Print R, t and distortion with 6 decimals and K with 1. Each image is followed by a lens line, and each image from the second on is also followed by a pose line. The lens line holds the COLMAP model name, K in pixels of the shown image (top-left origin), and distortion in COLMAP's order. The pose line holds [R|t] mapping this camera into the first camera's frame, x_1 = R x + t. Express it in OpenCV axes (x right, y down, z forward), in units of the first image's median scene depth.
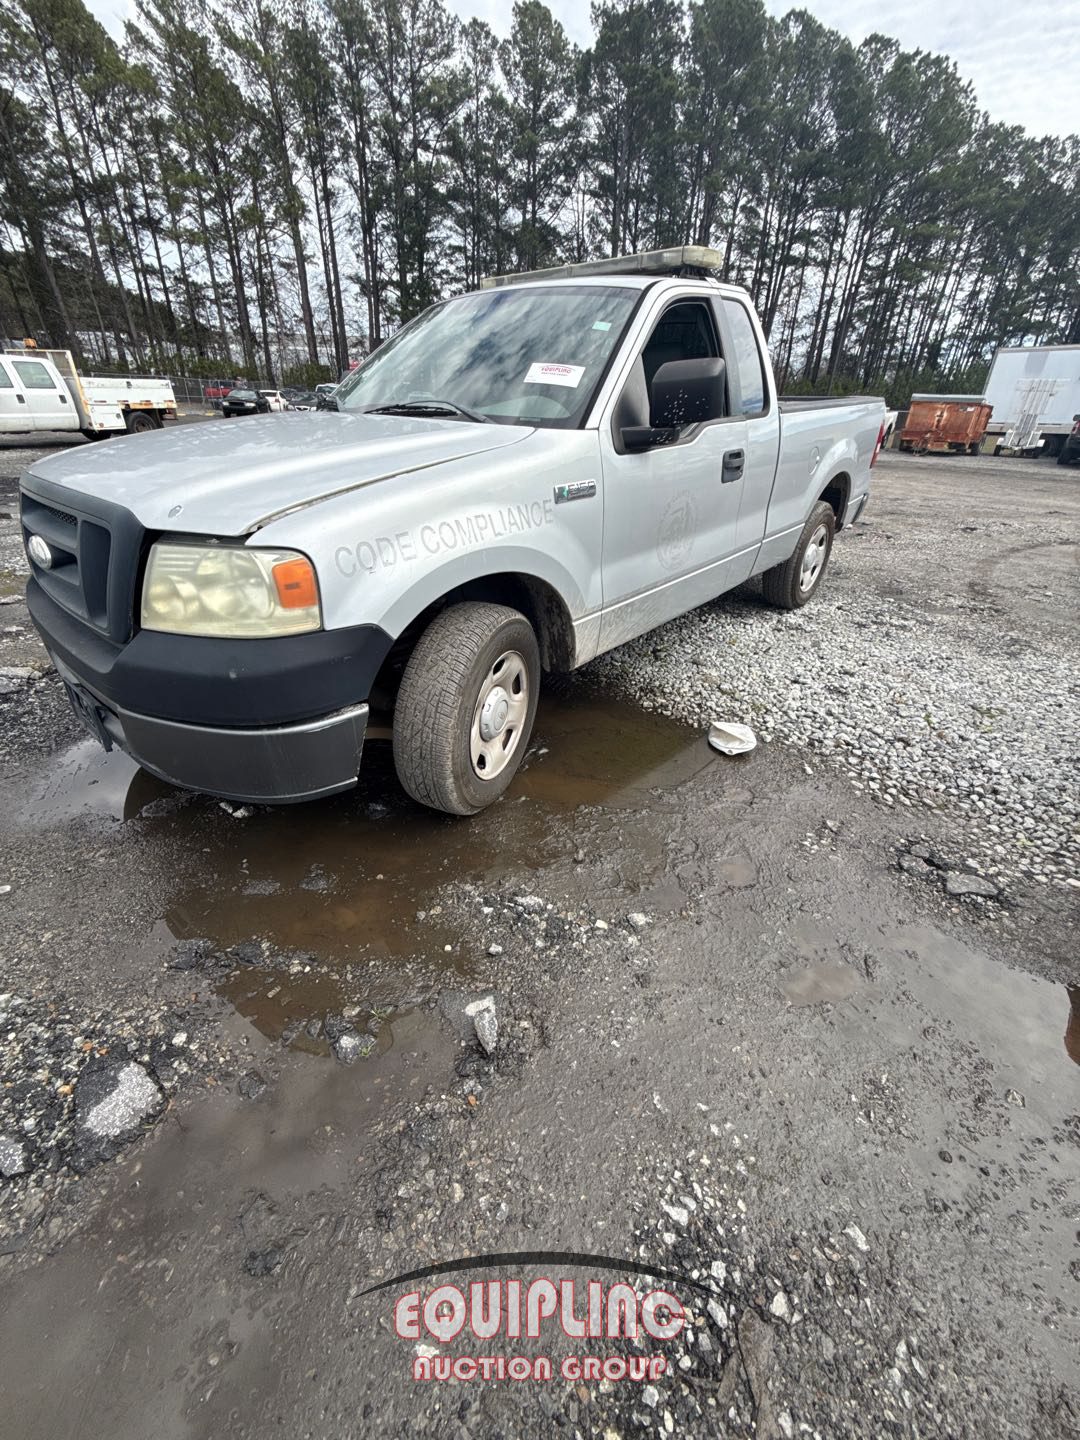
lens RADIAL K [[573.5, 0, 540.0], [0, 573.5, 720.0], [0, 0, 1]] dist [-0.000501, 0.000142]
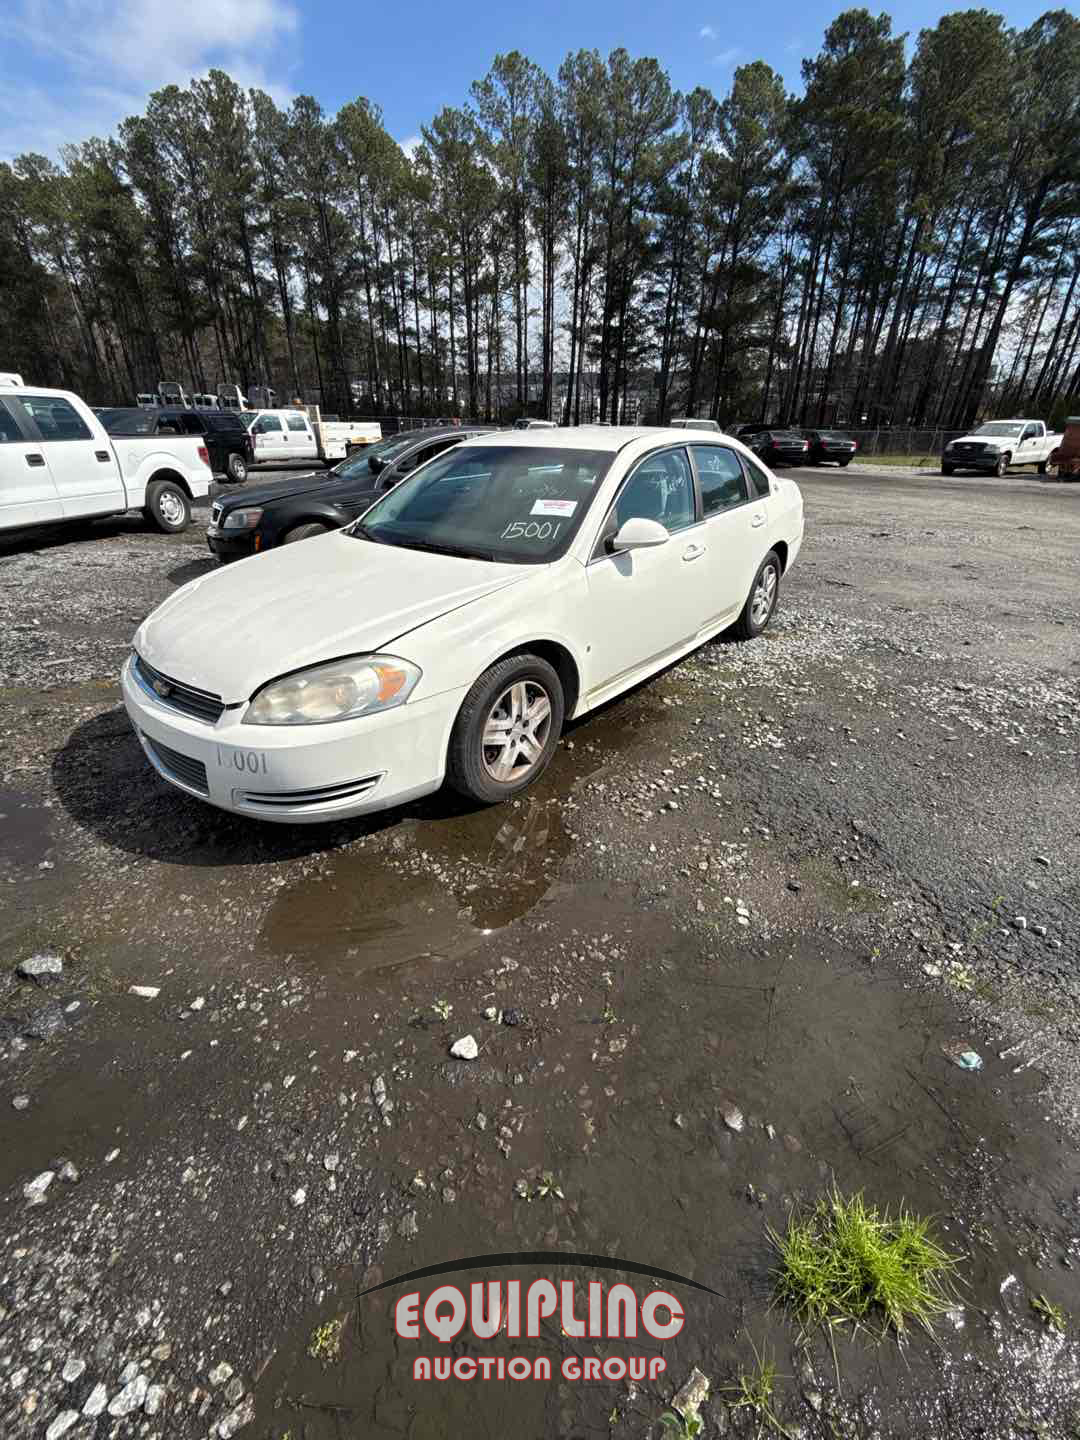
lens RADIAL K [[588.4, 0, 536.3], [0, 588.4, 715.5], [0, 0, 1]] dist [0.001585, 0.000242]
pose [[0.943114, 0.125931, -0.307698, 0.077568], [-0.142951, 0.989169, -0.033317, 0.033235], [0.300169, 0.075407, 0.950901, -0.061545]]
